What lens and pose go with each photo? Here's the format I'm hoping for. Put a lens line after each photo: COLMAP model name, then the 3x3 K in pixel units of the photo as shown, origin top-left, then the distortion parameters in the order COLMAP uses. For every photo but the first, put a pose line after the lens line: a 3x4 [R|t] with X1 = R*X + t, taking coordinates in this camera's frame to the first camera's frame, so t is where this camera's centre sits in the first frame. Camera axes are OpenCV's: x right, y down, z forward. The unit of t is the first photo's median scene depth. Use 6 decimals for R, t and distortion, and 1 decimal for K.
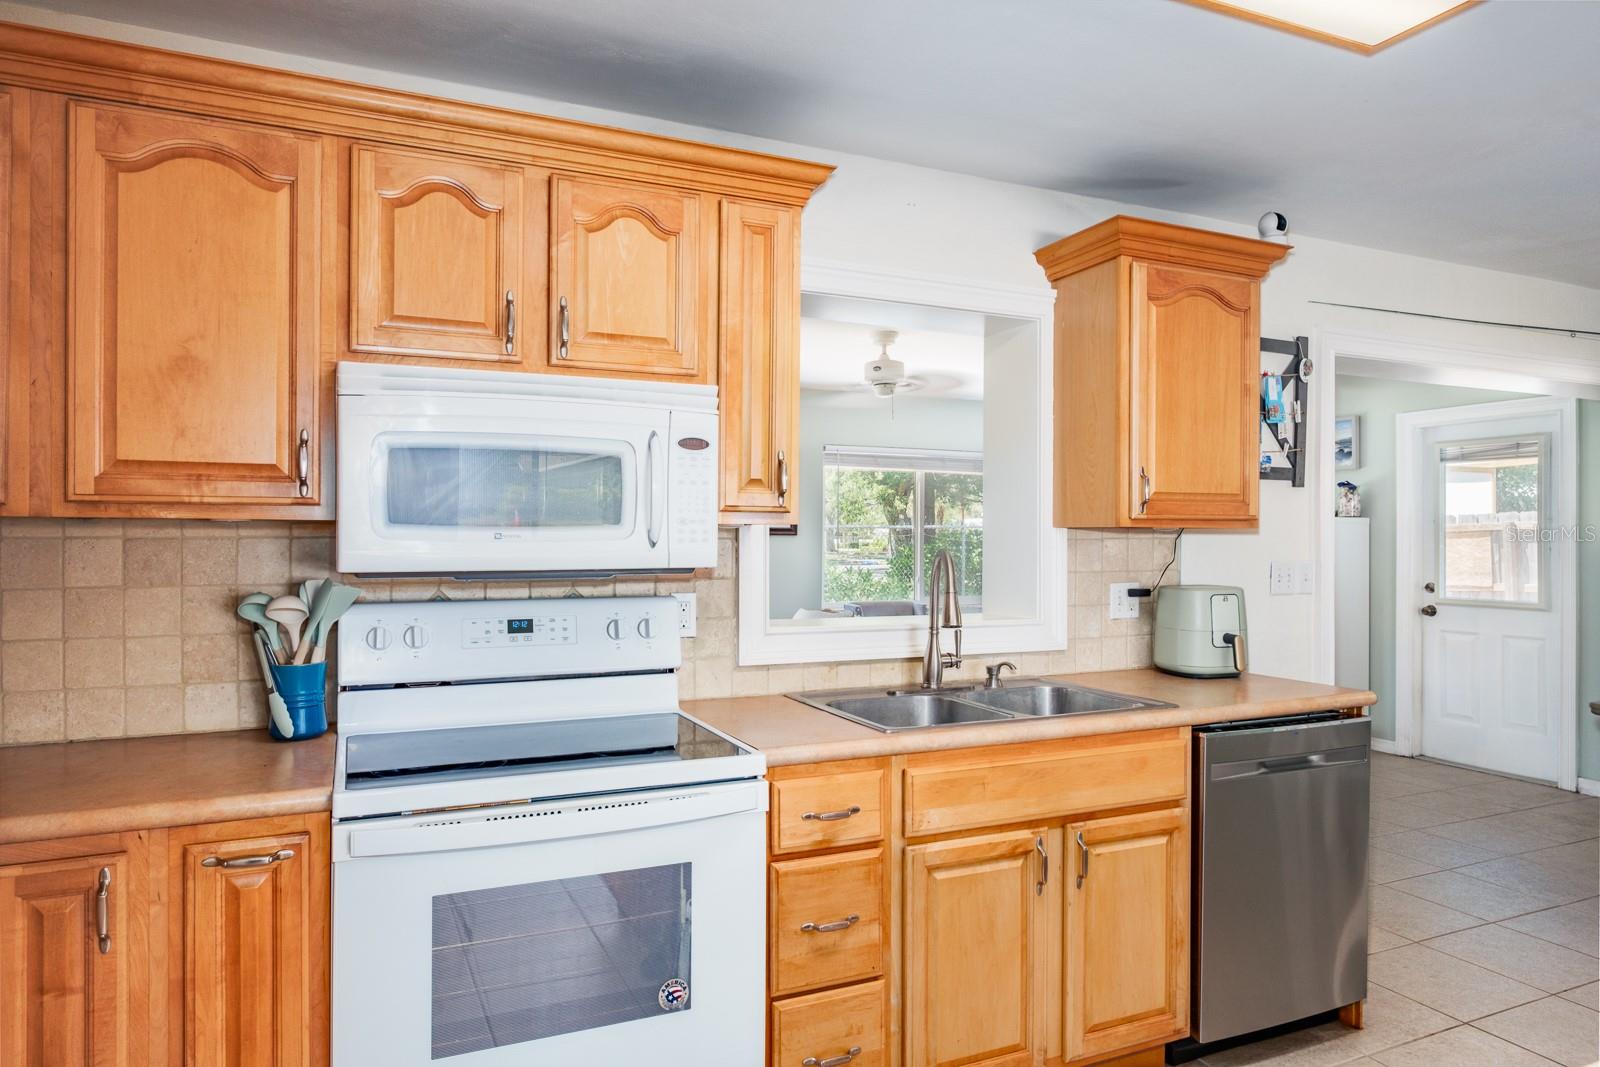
lens RADIAL K [[1002.0, 0, 791.5], [0, 1002.0, 536.7], [0, 0, 1]] dist [-0.005642, 0.000546]
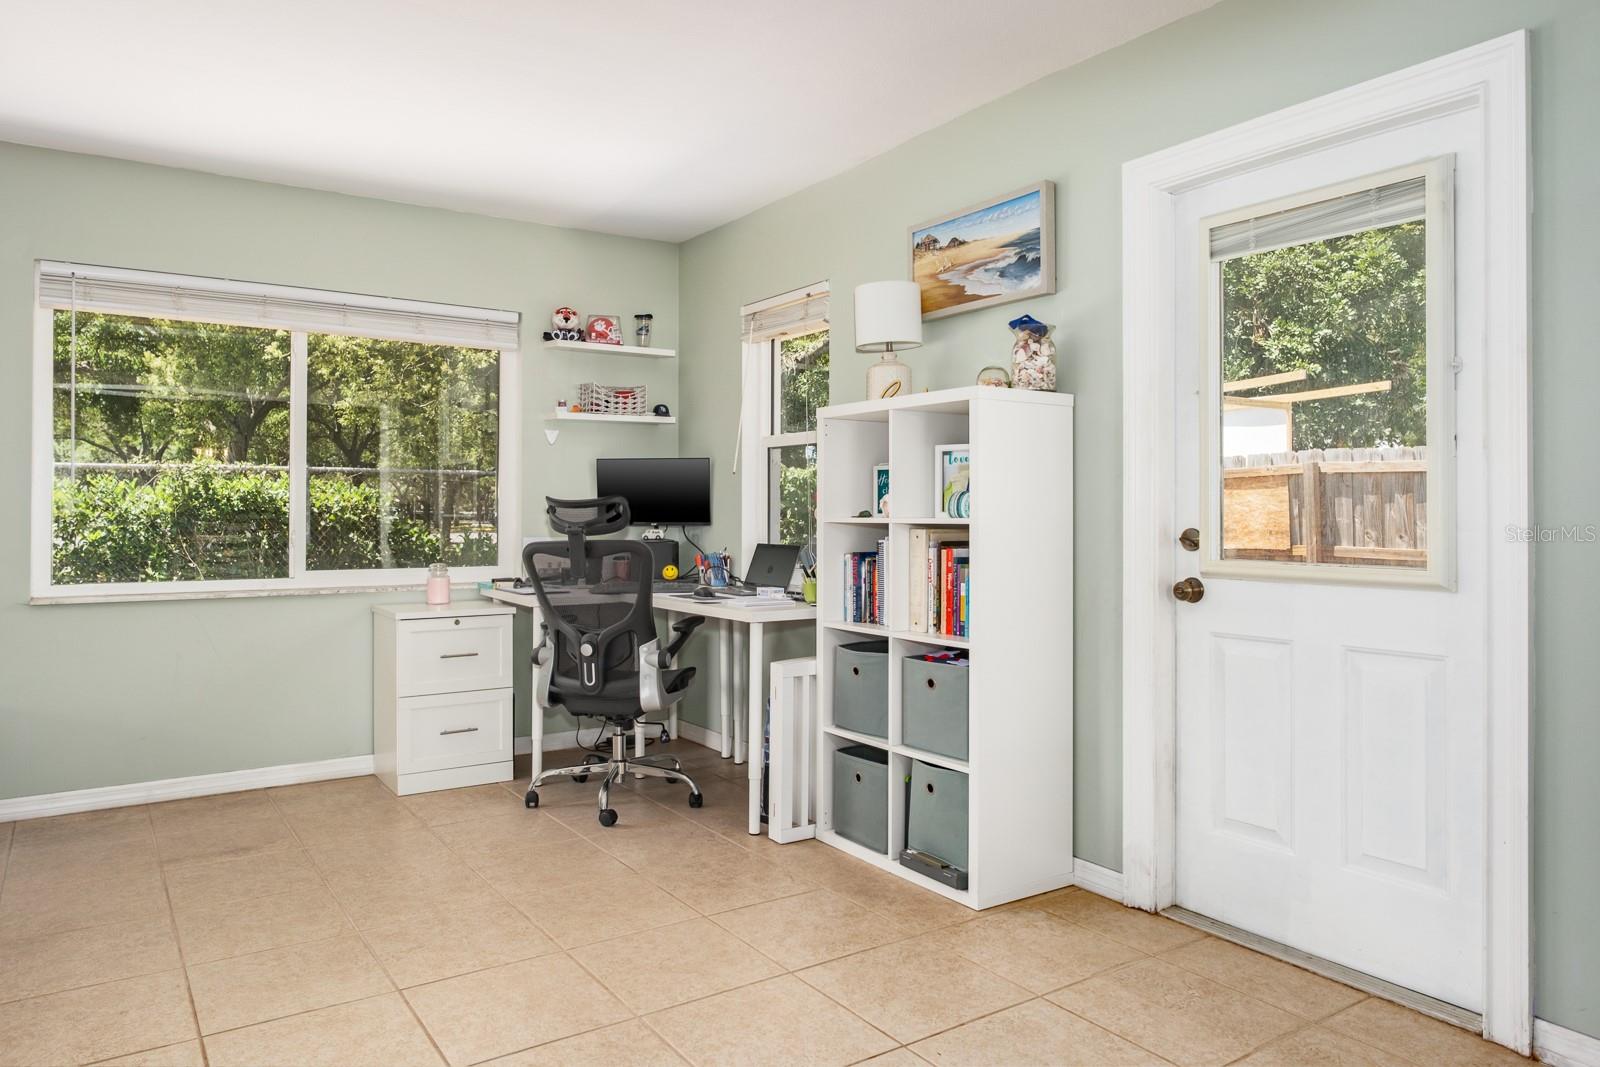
lens RADIAL K [[1043.7, 0, 734.5], [0, 1043.7, 503.2], [0, 0, 1]] dist [-0.000875, -0.003938]
pose [[0.991452, -0.000033, 0.130472, 0.364219], [0.000609, 0.999990, -0.004371, 0.035819], [-0.130471, 0.004414, 0.991442, 0.546009]]
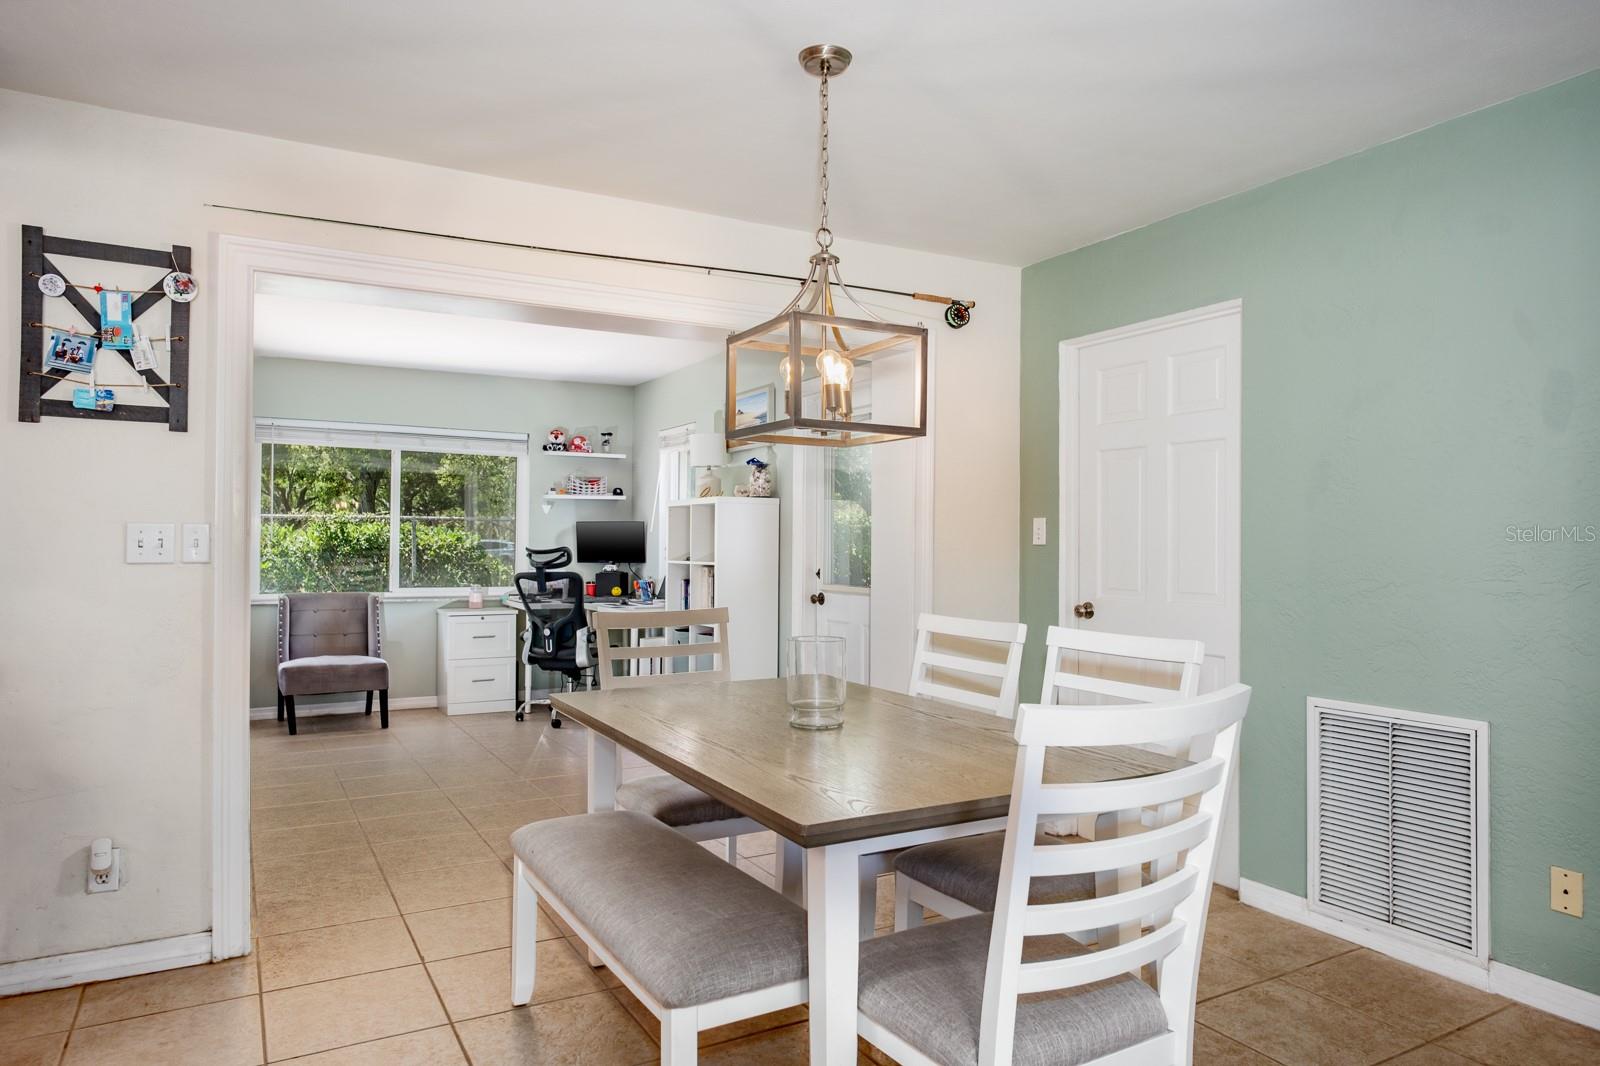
lens RADIAL K [[990.3, 0, 775.7], [0, 990.3, 537.3], [0, 0, 1]] dist [-0.002685, 0.000784]
pose [[0.997120, 0.004774, 0.075695, 0.520176], [-0.004564, 0.999985, -0.002946, 0.019984], [-0.075708, 0.002592, 0.997127, 0.094908]]
